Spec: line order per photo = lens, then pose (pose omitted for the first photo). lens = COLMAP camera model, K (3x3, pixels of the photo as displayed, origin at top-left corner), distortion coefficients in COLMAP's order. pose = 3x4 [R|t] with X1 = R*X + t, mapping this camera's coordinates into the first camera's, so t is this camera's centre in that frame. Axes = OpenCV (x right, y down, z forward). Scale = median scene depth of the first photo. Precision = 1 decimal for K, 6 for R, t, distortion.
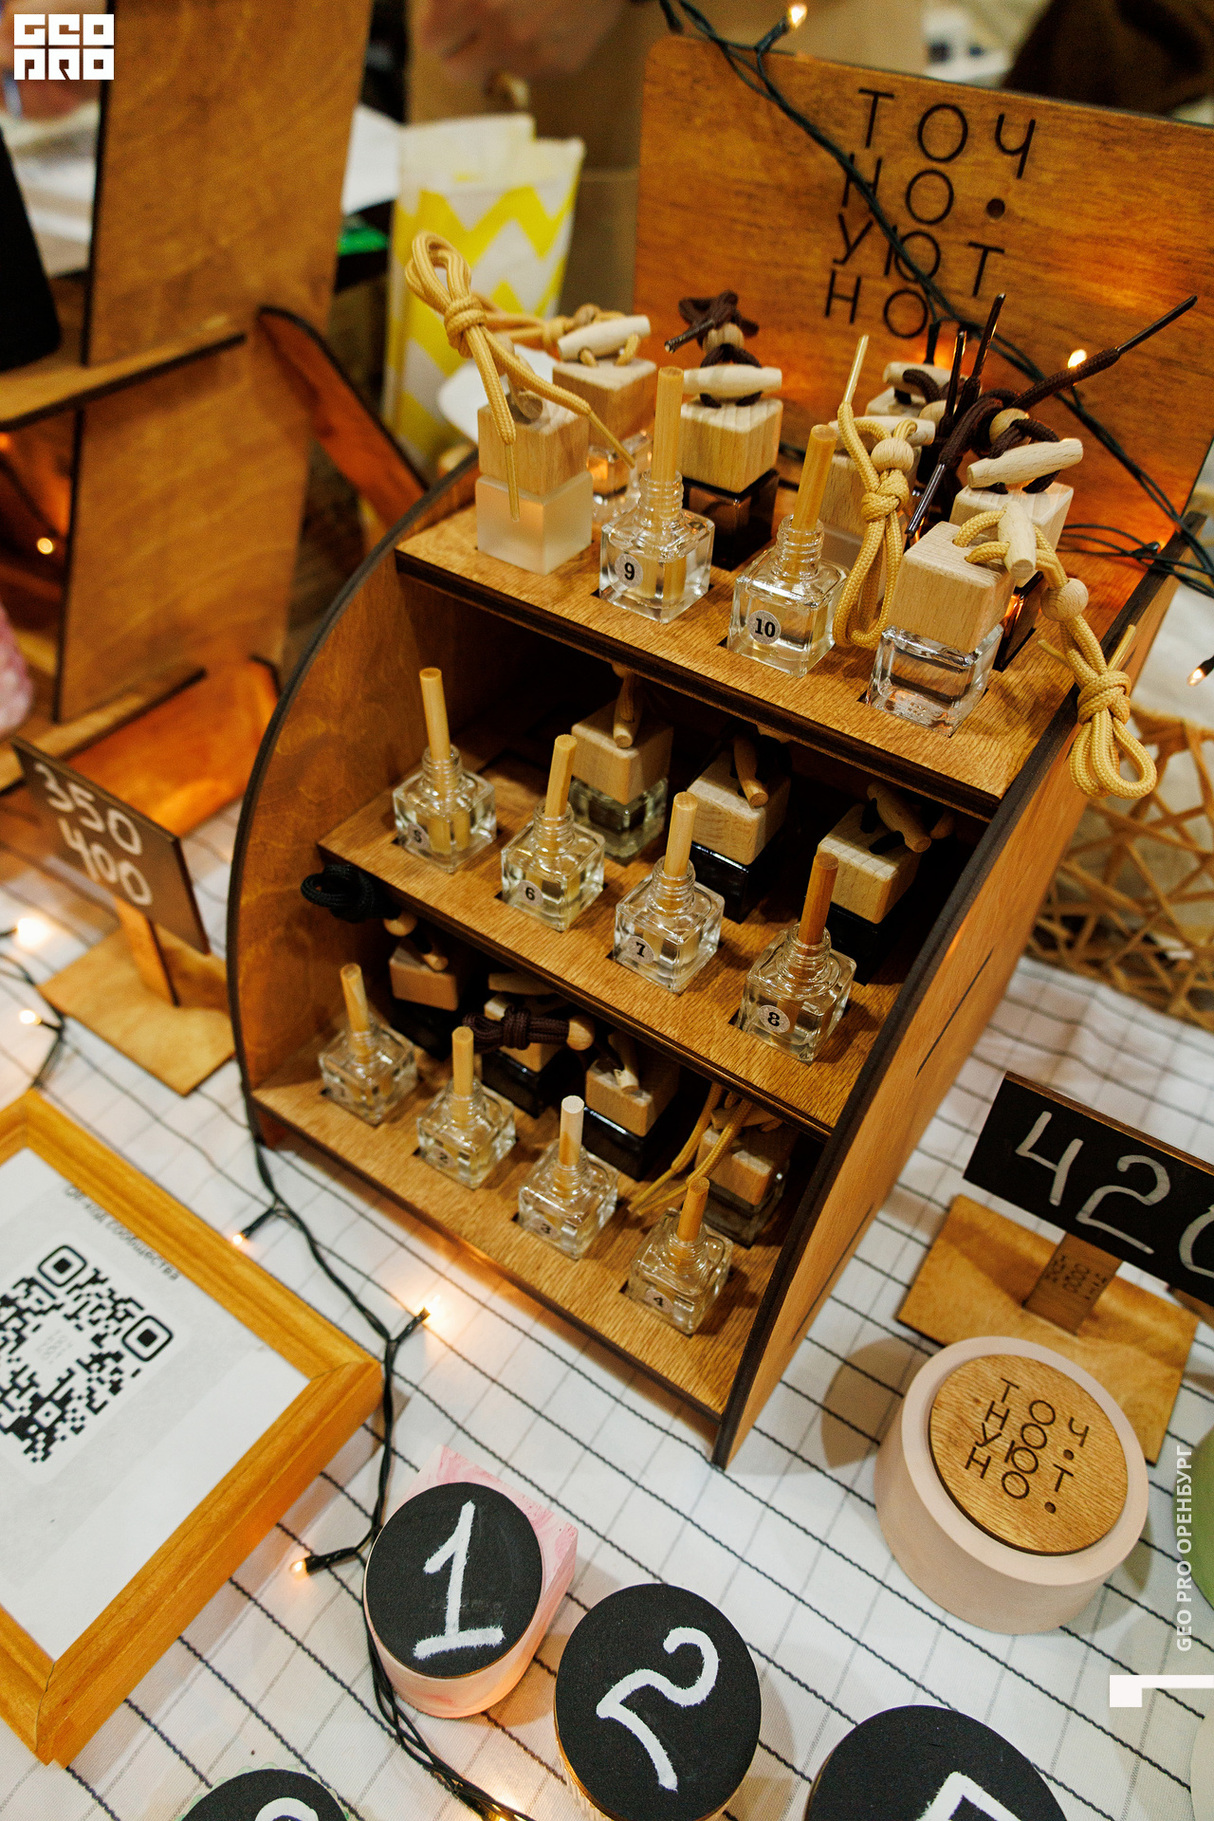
lens RADIAL K [[1257.4, 0, 607.0], [0, 1257.4, 910.5], [0, 0, 1]] dist [0.041678, -0.003328]
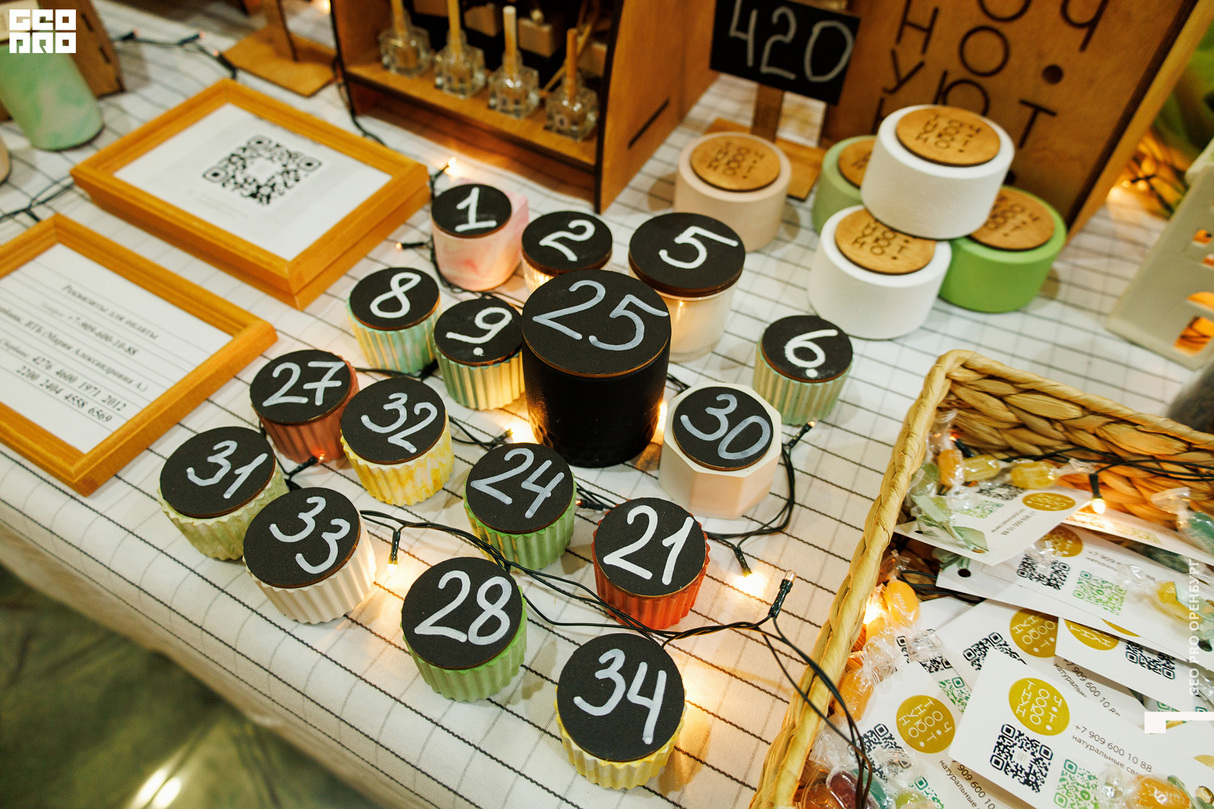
lens RADIAL K [[838.2, 0, 607.0], [0, 838.2, 404.5], [0, 0, 1]] dist [0.041678, -0.003328]
pose [[0.995441, -0.079603, 0.052535, 0.007695], [0.072954, 0.990305, 0.118207, 0.637683], [-0.061435, -0.113836, 0.991598, -0.432875]]
